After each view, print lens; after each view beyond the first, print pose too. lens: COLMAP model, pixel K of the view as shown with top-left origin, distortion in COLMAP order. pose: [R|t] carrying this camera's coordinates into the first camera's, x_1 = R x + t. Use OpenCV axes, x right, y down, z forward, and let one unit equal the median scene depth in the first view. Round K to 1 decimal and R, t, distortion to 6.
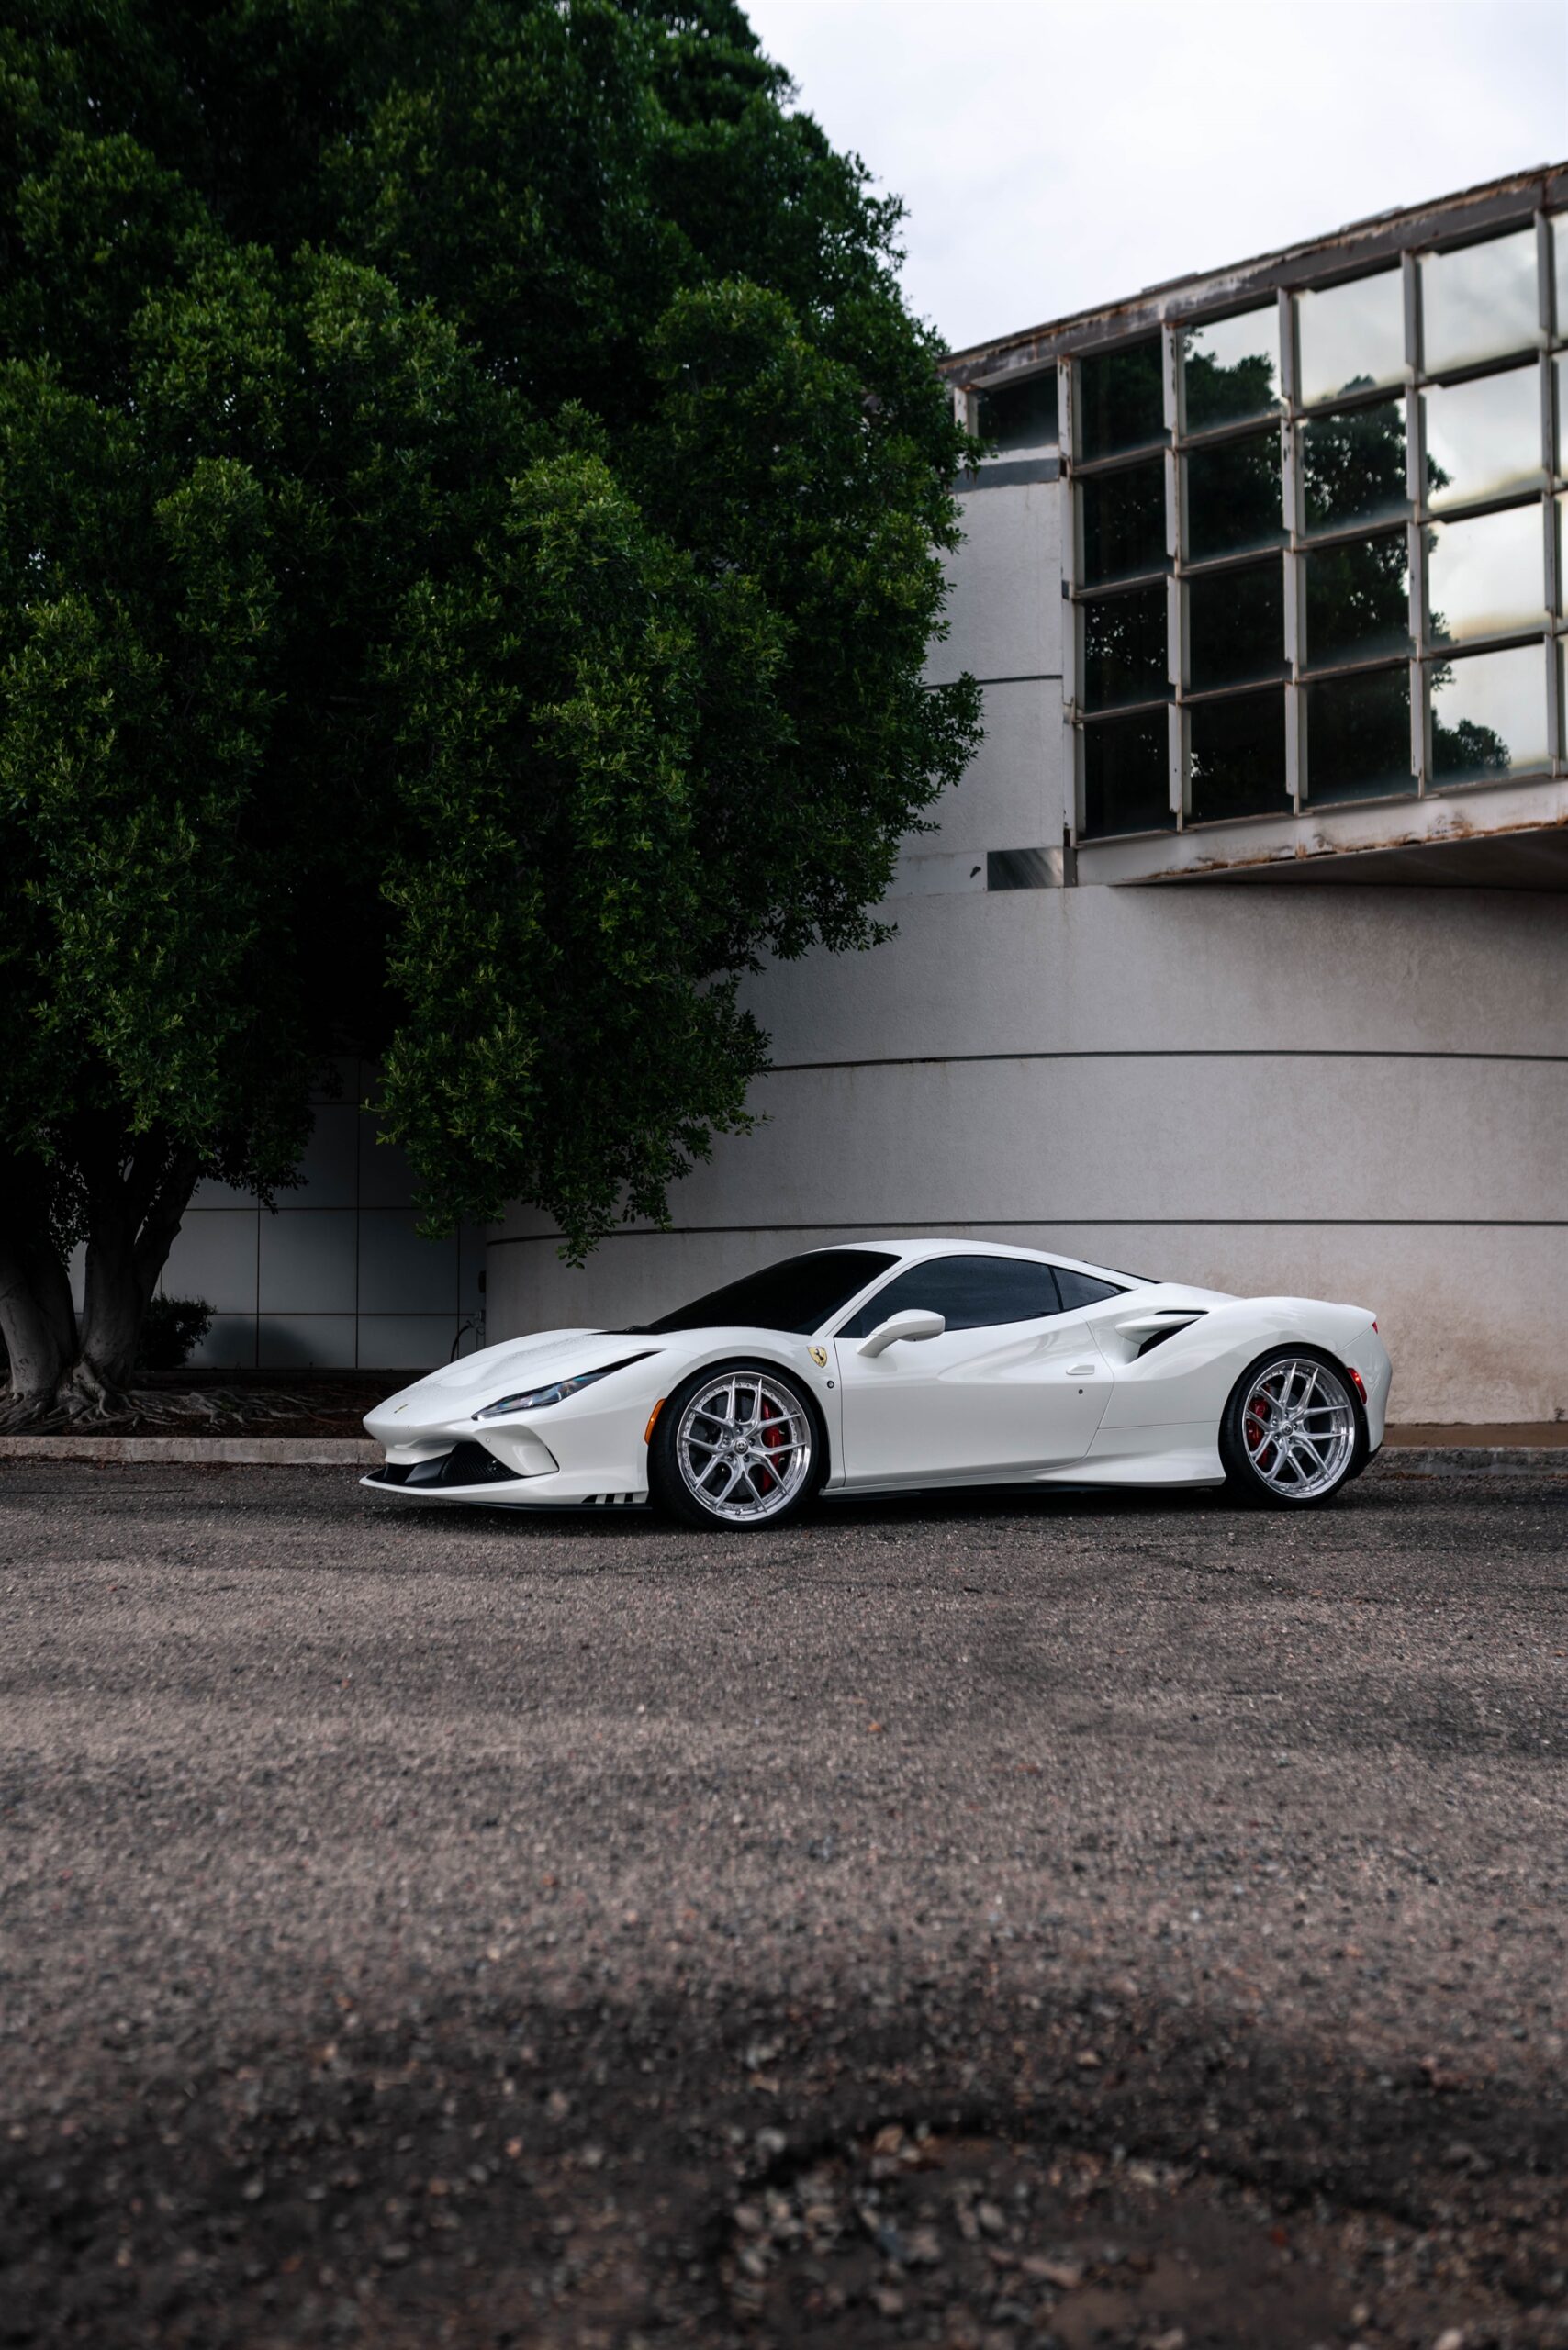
lens RADIAL K [[2524.4, 0, 710.7], [0, 2524.4, 1173.8], [0, 0, 1]] dist [-0.037196, 0.045347]
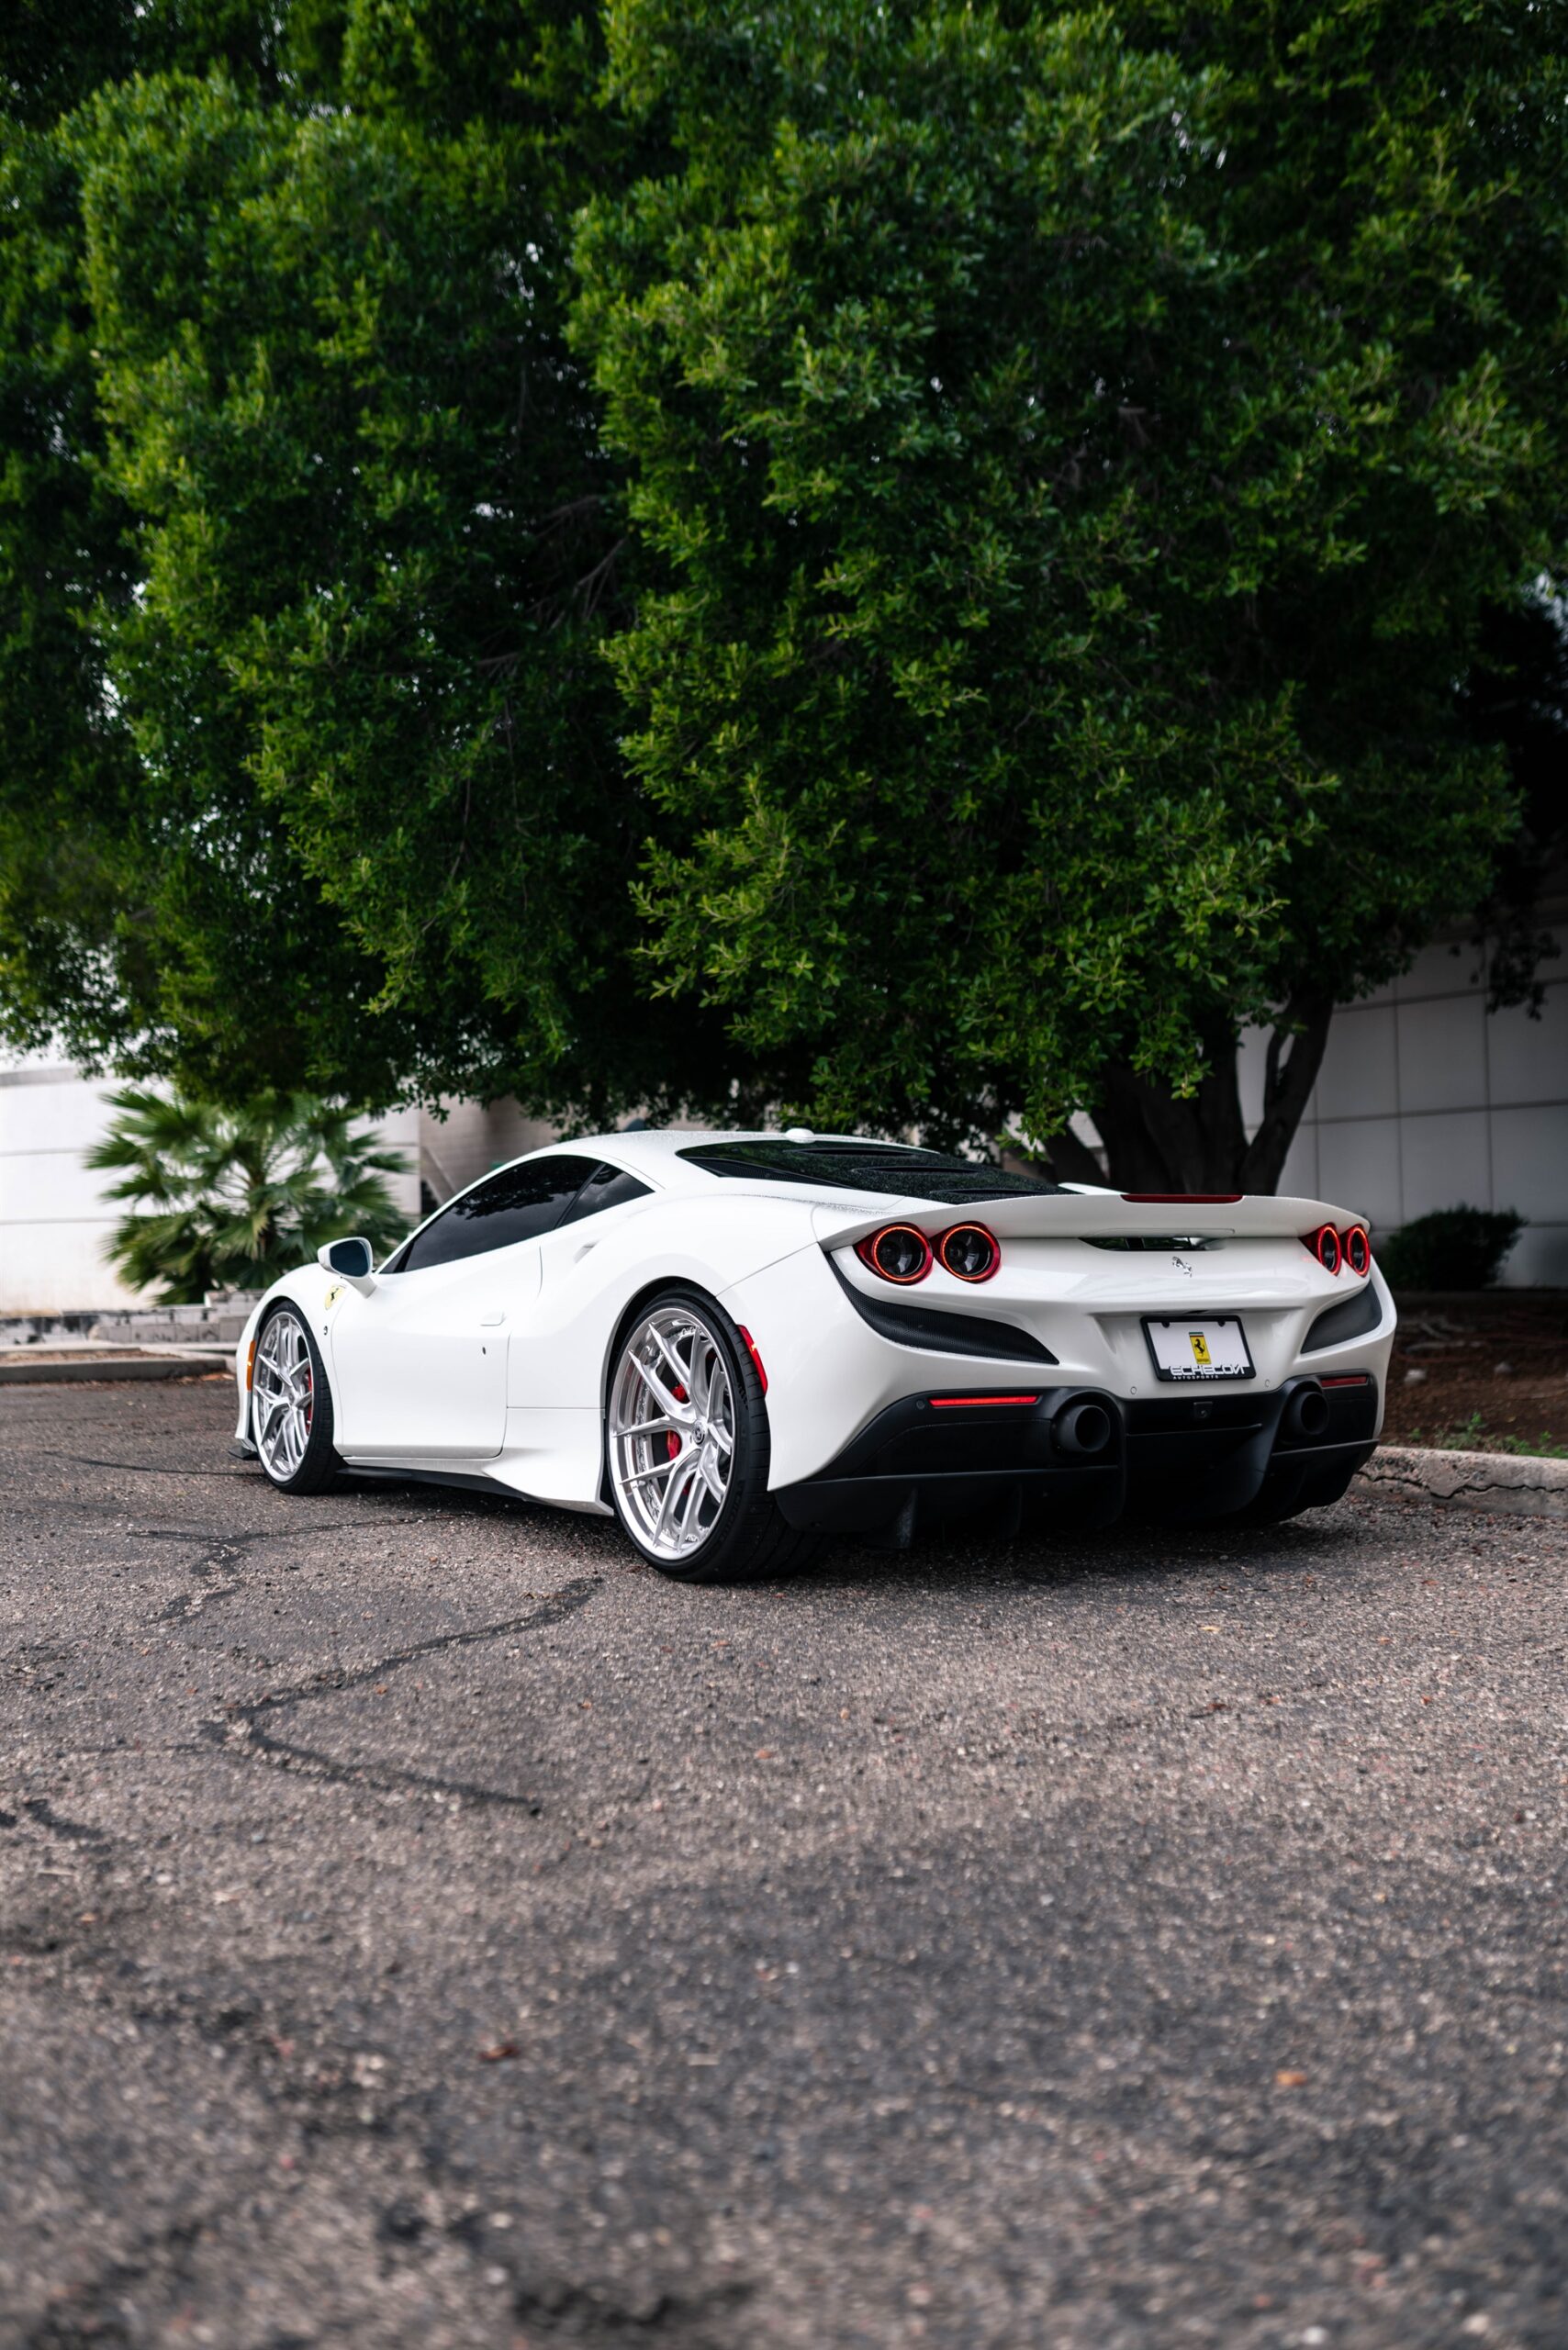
lens RADIAL K [[2329.8, 0, 784.0], [0, 2329.8, 1175.0], [0, 0, 1]] dist [-0.037270, 0.036315]
pose [[0.707133, -0.052764, -0.705109, 0.358783], [0.063845, 0.997903, -0.010646, 0.046956], [0.704192, -0.037489, 0.709019, 0.553766]]
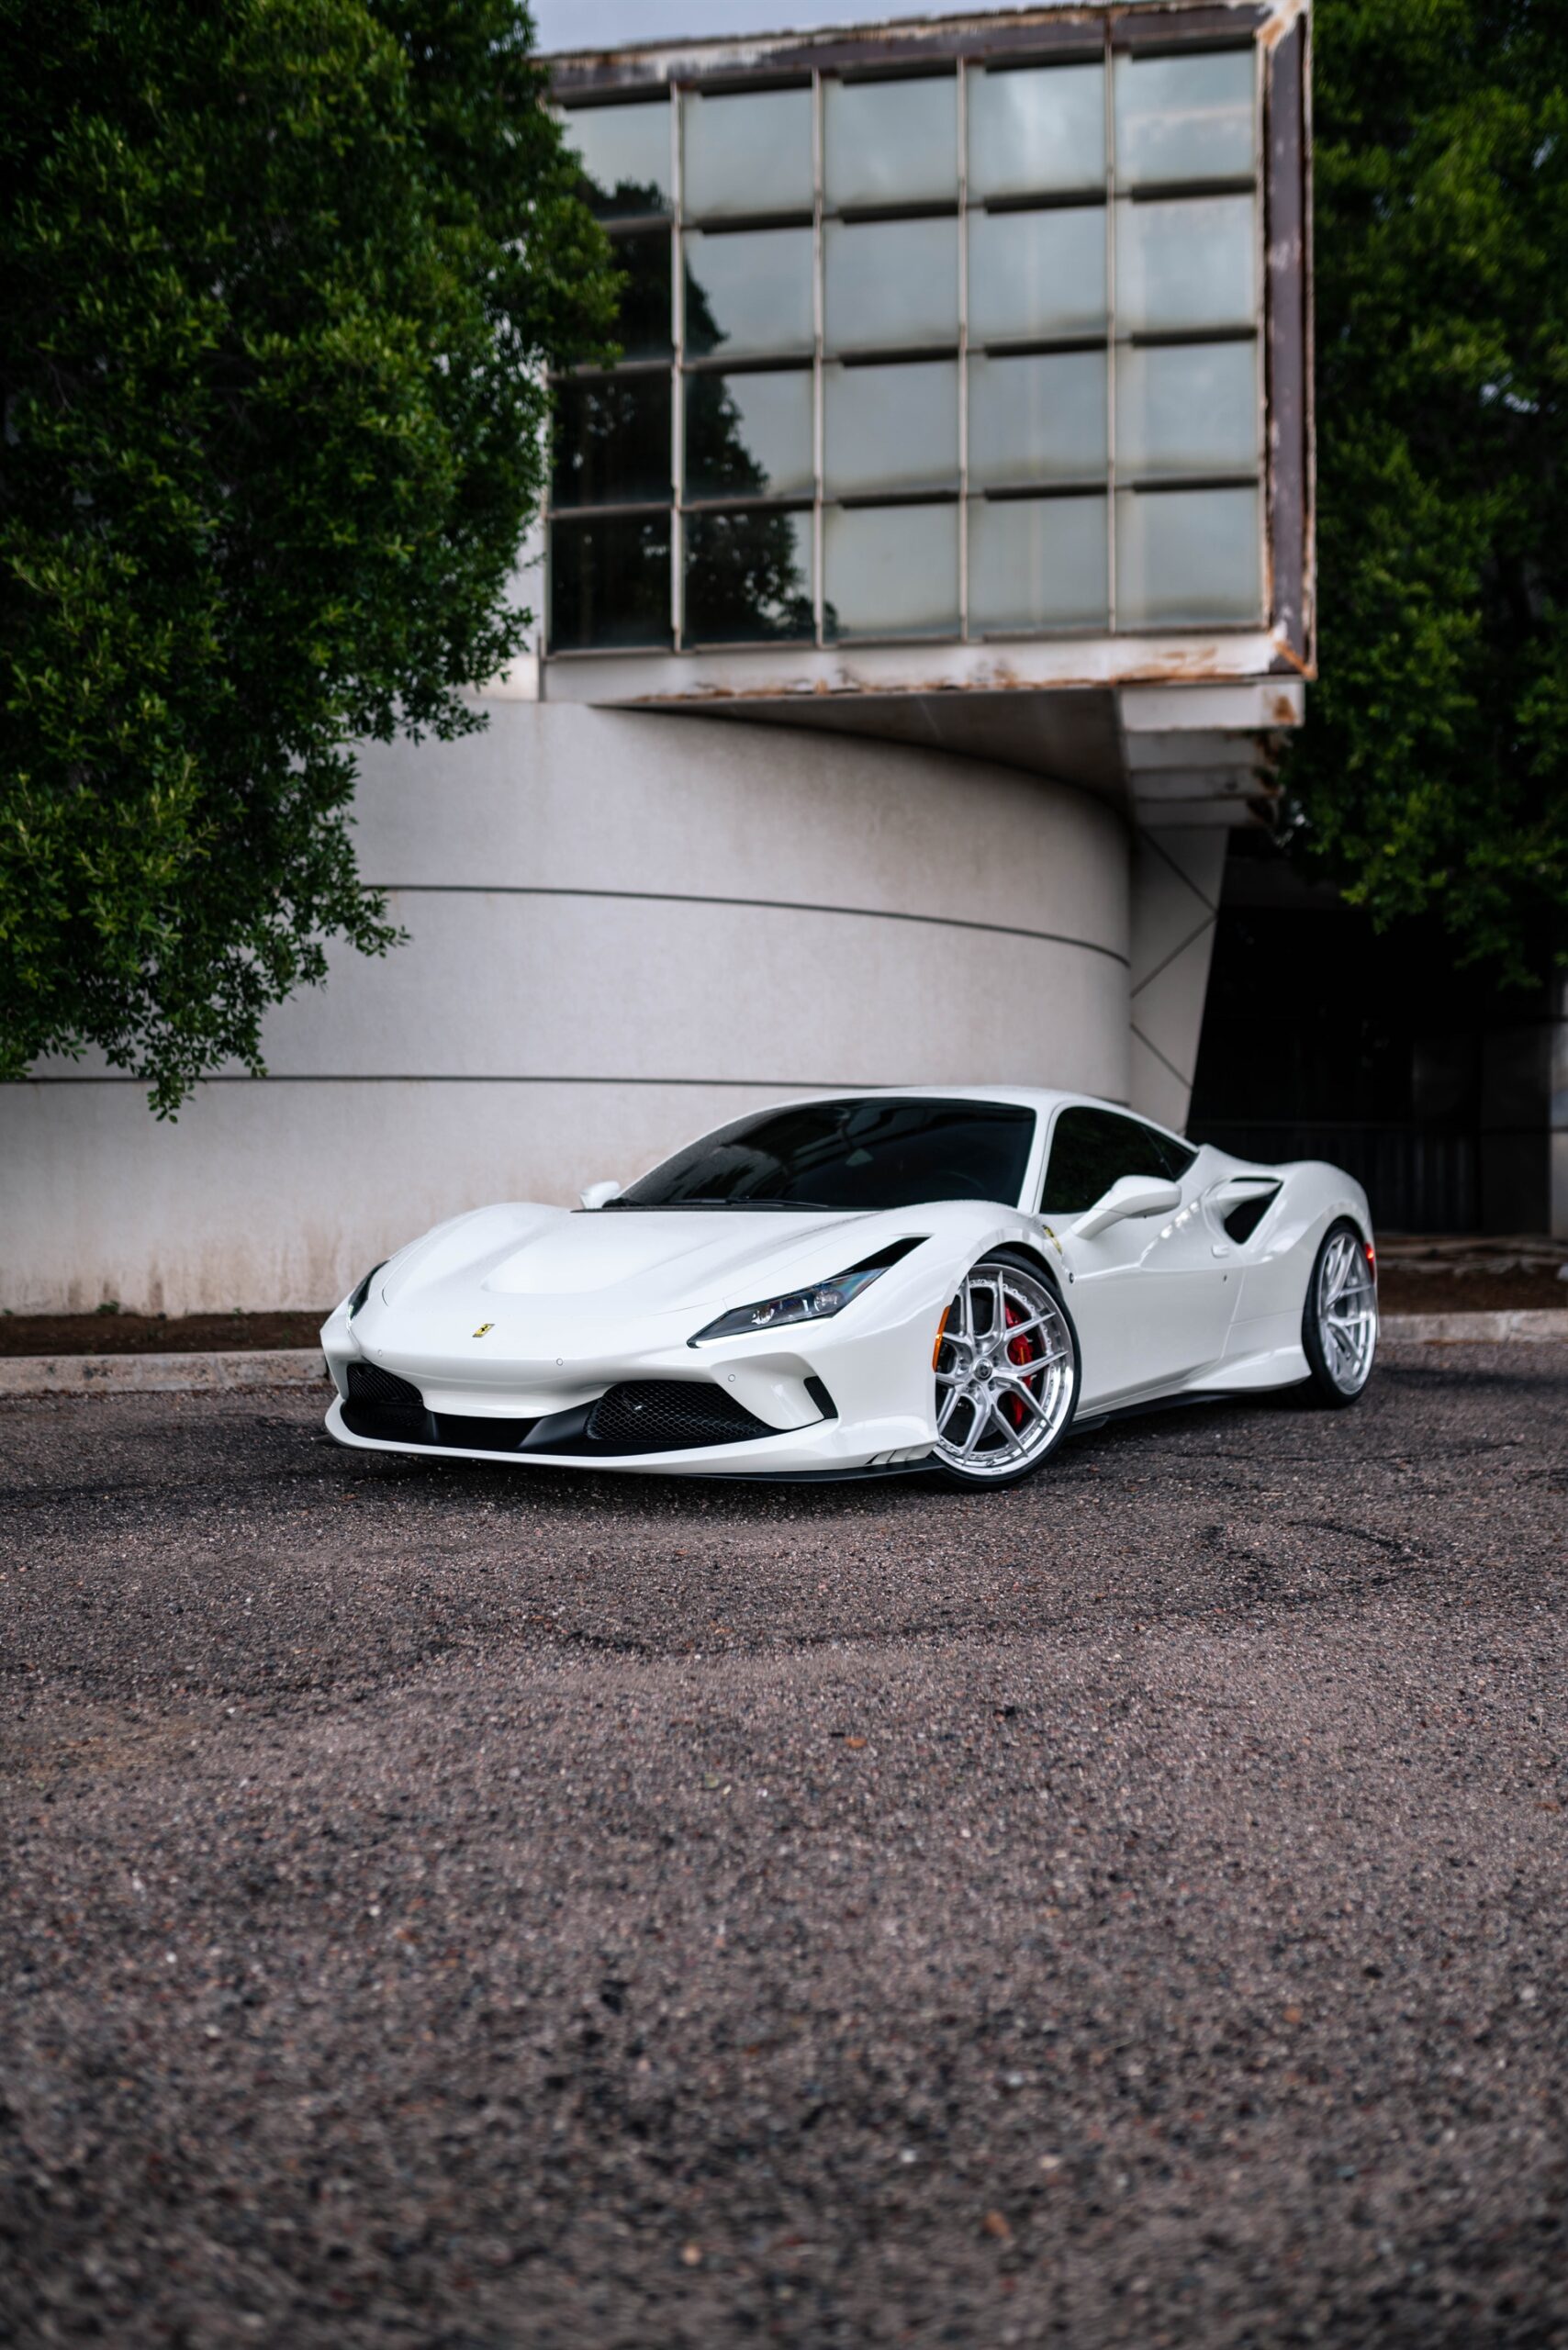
lens RADIAL K [[2252.7, 0, 787.4], [0, 2252.7, 1175.5], [0, 0, 1]] dist [-0.052356, 0.073574]
pose [[0.844930, -0.000594, 0.534877, -0.273795], [-0.028031, 0.998576, 0.045388, 0.019132], [-0.534142, -0.053342, 0.843710, 0.362912]]
